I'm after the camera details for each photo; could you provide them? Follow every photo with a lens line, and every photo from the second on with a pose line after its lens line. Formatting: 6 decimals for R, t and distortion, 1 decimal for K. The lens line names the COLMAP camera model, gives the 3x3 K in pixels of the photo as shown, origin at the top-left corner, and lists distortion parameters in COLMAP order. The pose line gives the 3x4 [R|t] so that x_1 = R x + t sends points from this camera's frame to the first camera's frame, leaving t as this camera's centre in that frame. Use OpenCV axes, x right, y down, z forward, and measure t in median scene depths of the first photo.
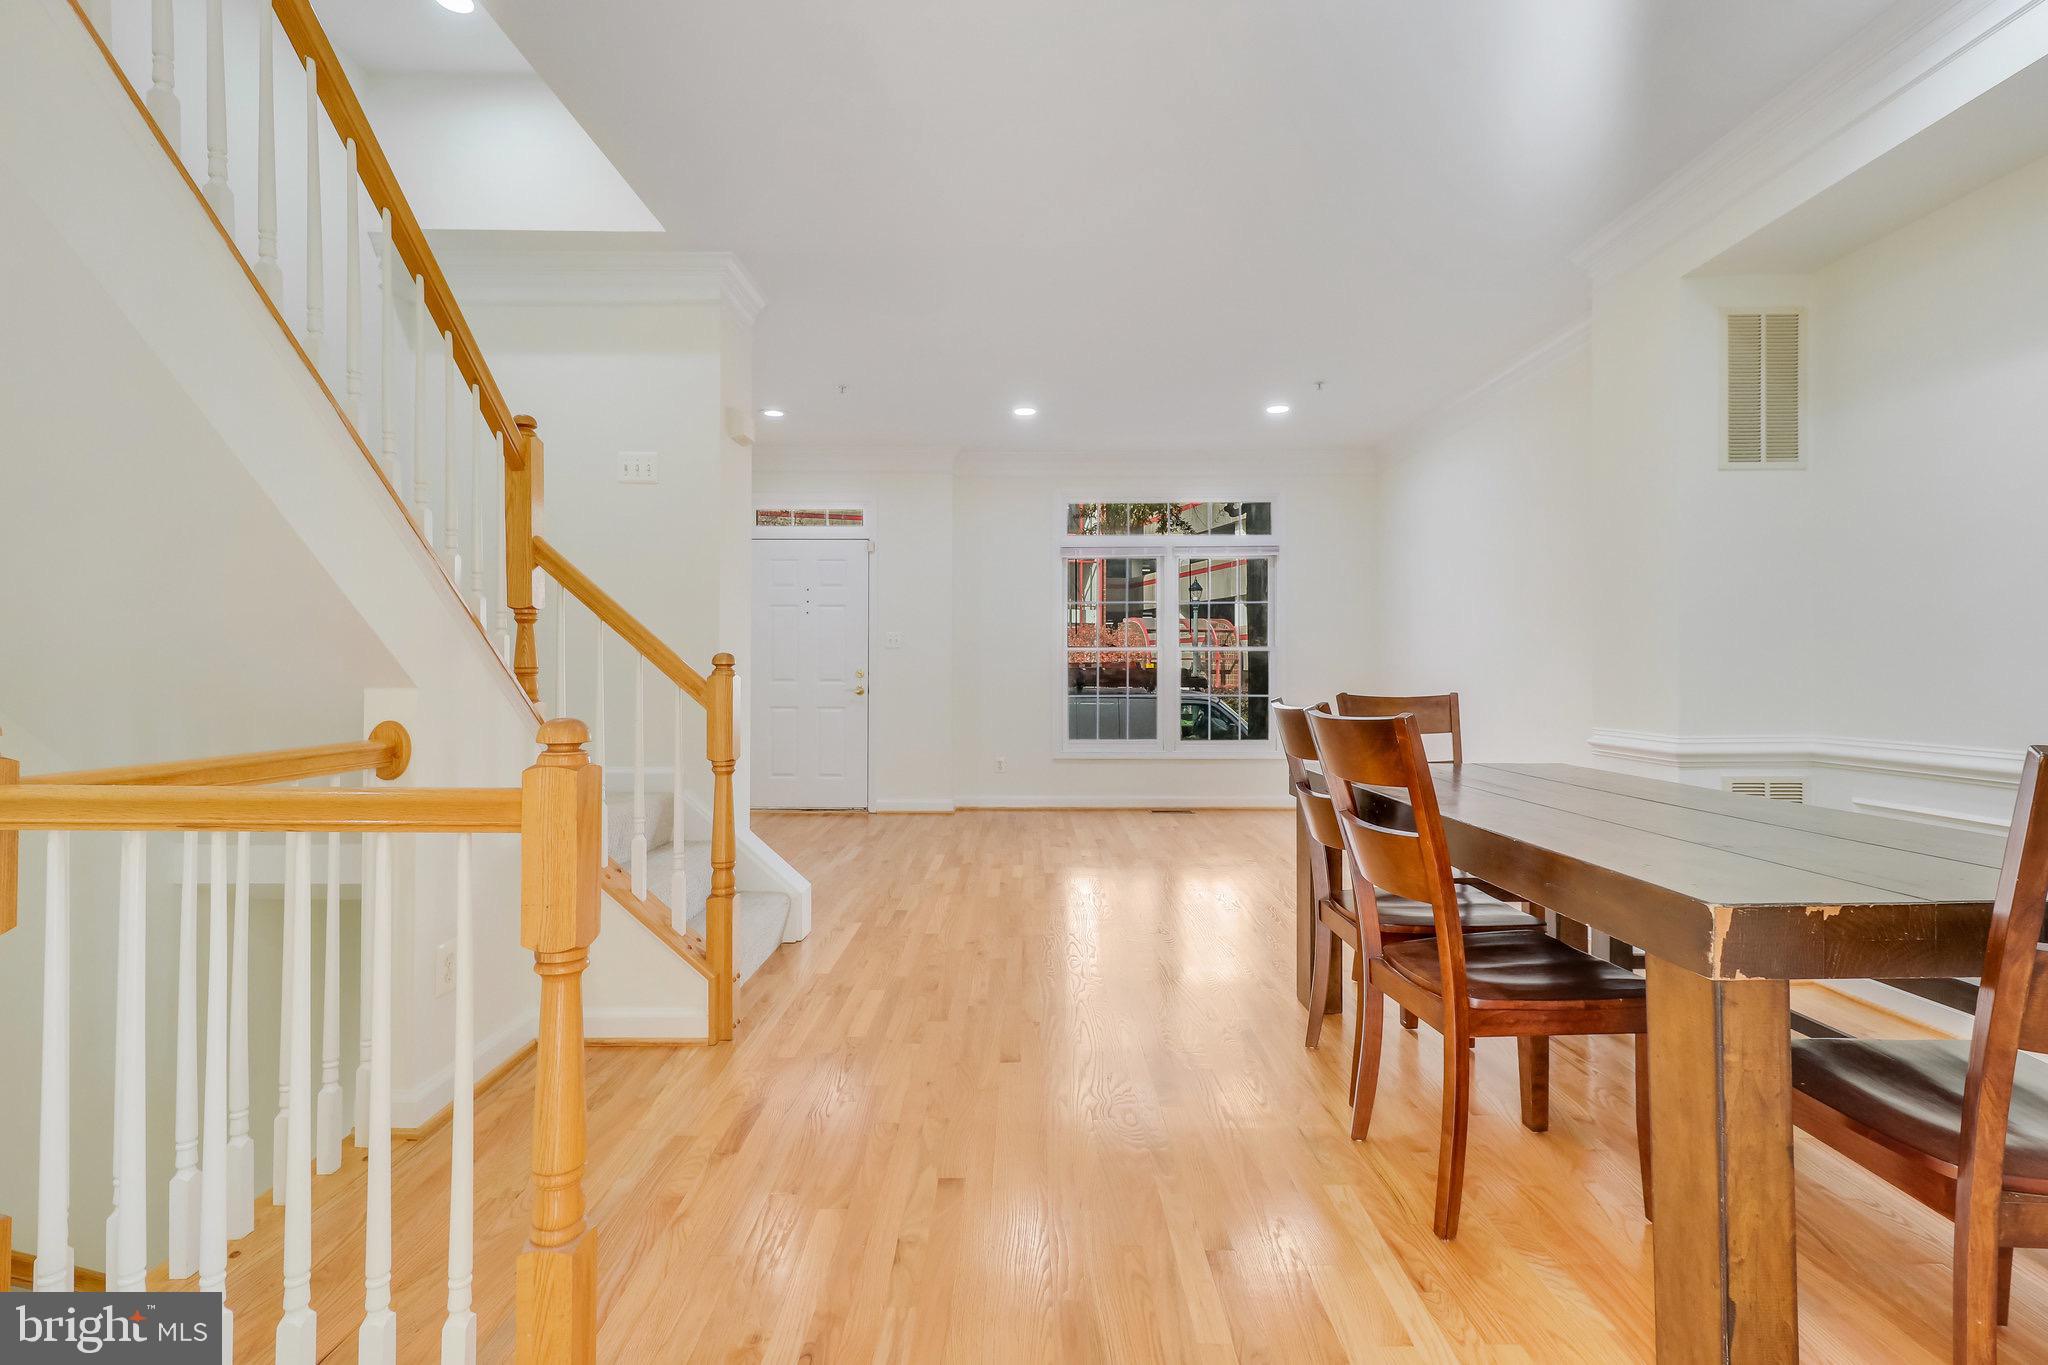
lens RADIAL K [[974.8, 0, 1019.8], [0, 974.8, 677.5], [0, 0, 1]] dist [-0.002794, 0.001171]
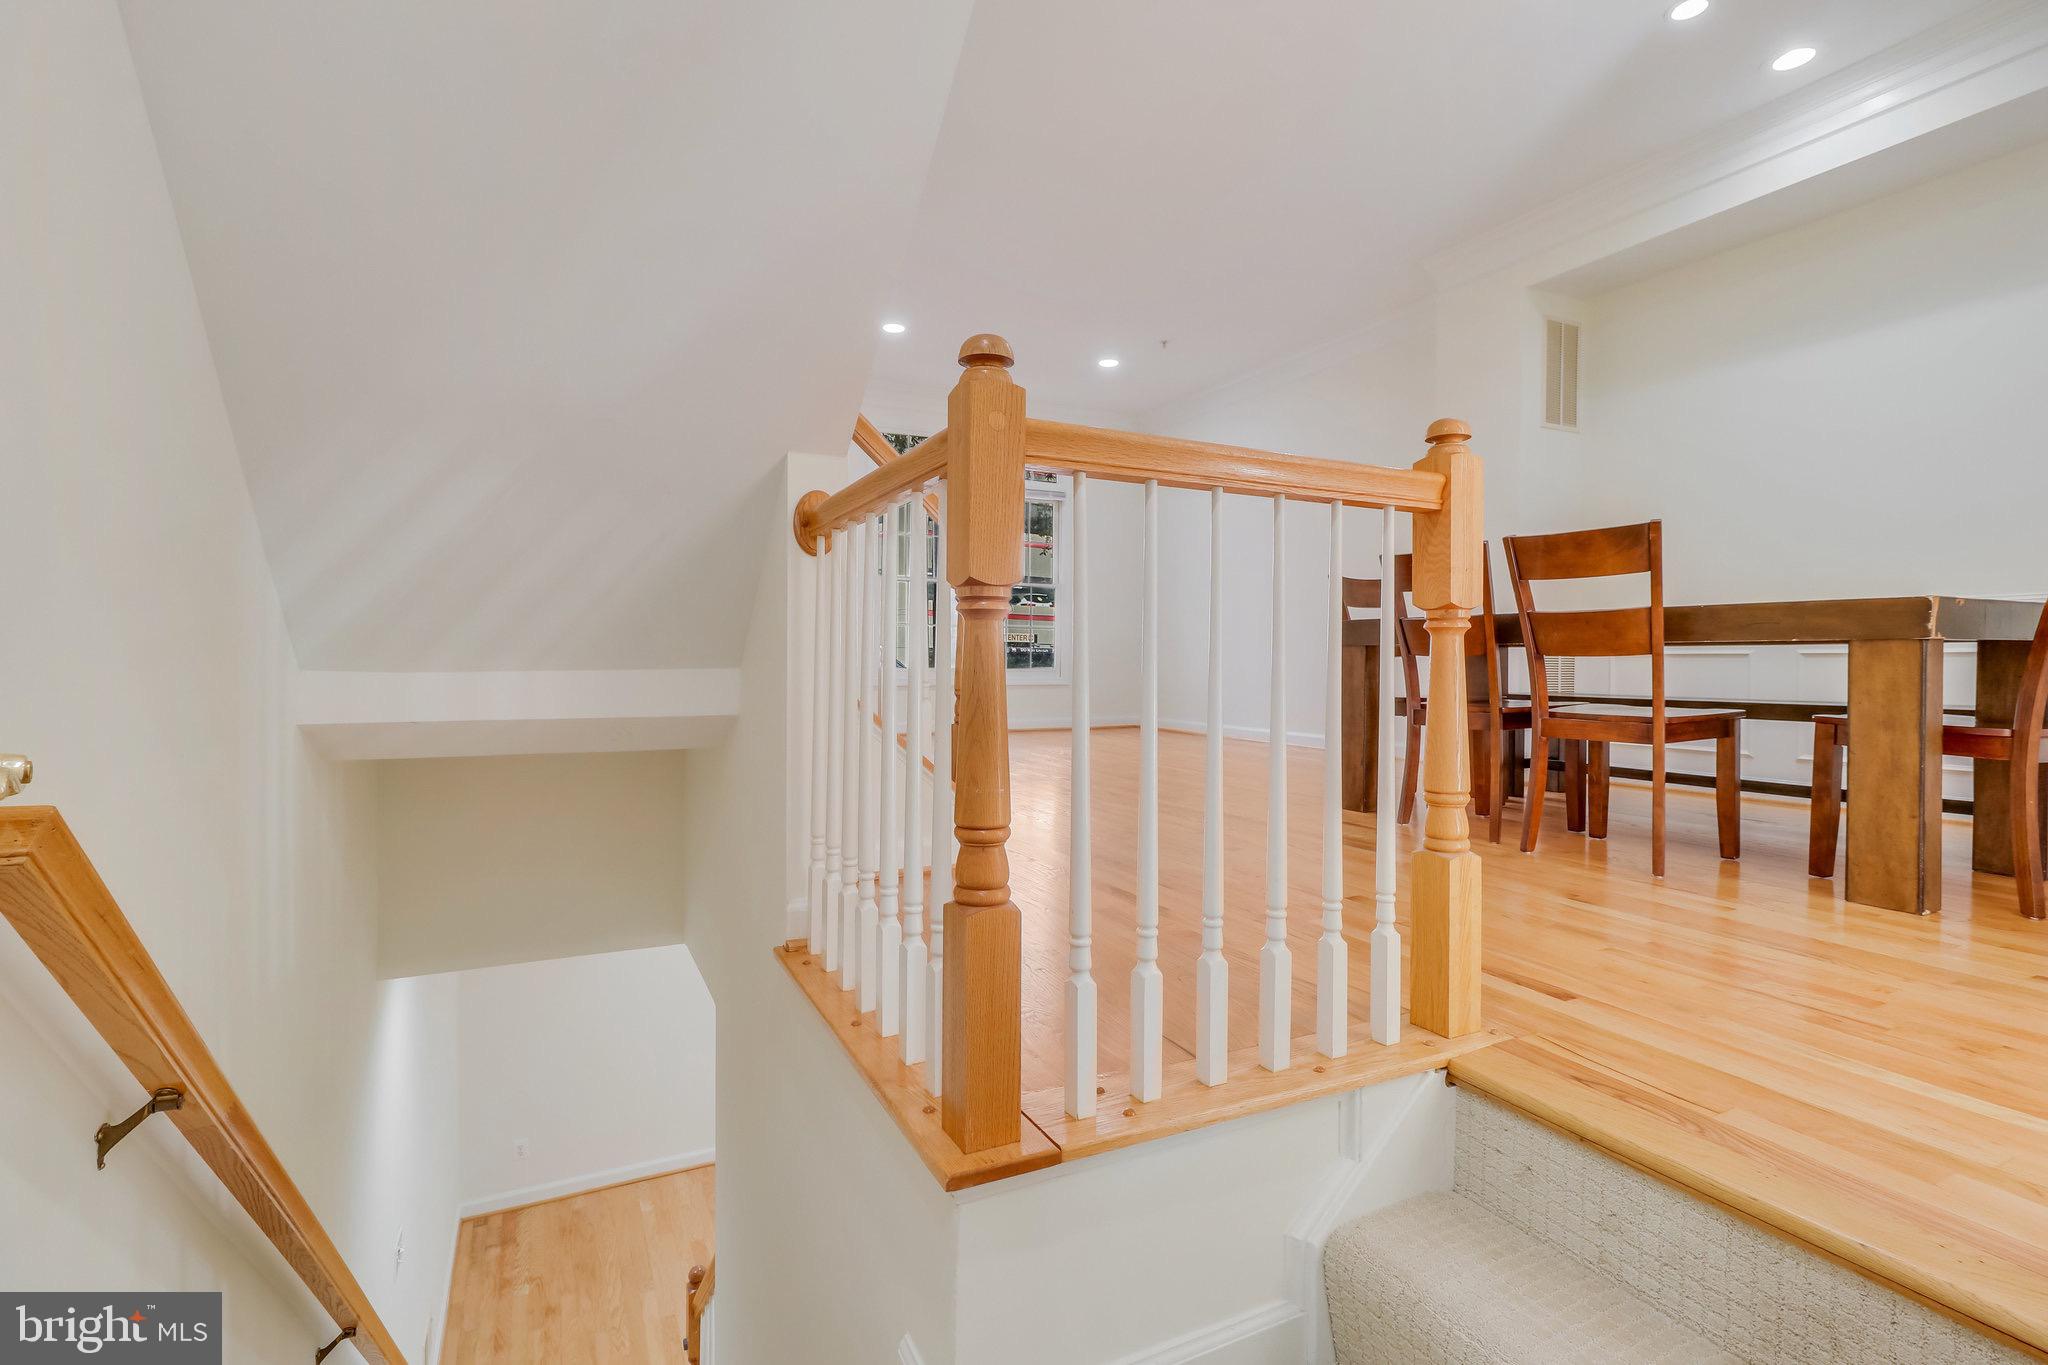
lens RADIAL K [[969.5, 0, 1030.9], [0, 969.5, 675.1], [0, 0, 1]] dist [-0.004623, -0.000521]
pose [[0.888645, -0.000219, 0.458595, -0.608277], [-0.002942, 0.999977, 0.006179, 0.146297], [-0.458586, -0.006840, 0.888624, 0.075498]]
